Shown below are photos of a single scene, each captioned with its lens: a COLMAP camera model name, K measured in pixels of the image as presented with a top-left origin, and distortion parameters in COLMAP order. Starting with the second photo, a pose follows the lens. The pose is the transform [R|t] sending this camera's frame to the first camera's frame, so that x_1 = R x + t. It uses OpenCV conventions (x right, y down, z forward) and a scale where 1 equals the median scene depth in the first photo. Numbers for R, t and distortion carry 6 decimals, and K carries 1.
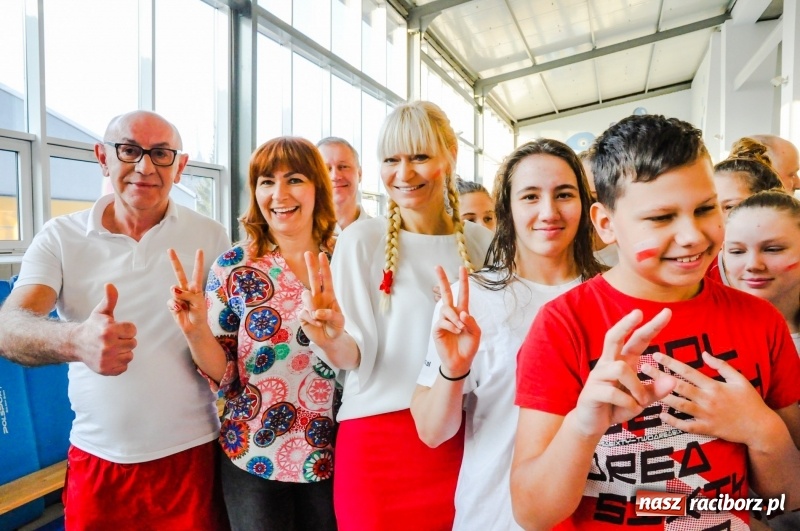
lens RADIAL K [[566.9, 0, 395.6], [0, 566.9, 256.3], [0, 0, 1]] dist [-0.111283, 0.093732]
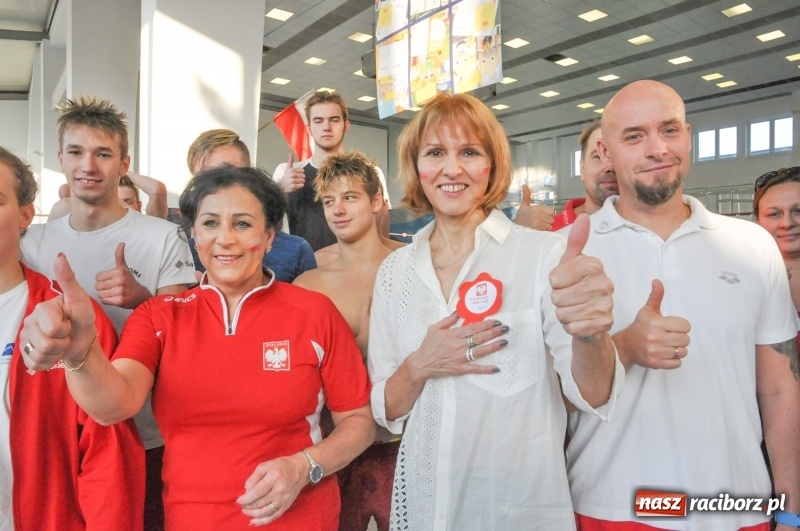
lens RADIAL K [[564.6, 0, 402.1], [0, 564.6, 265.6], [0, 0, 1]] dist [-0.111044, 0.087156]
pose [[0.525954, -0.009712, 0.850457, 0.113780], [0.022904, 0.999734, -0.002748, 0.006100], [-0.850204, 0.020925, 0.526037, -0.097060]]
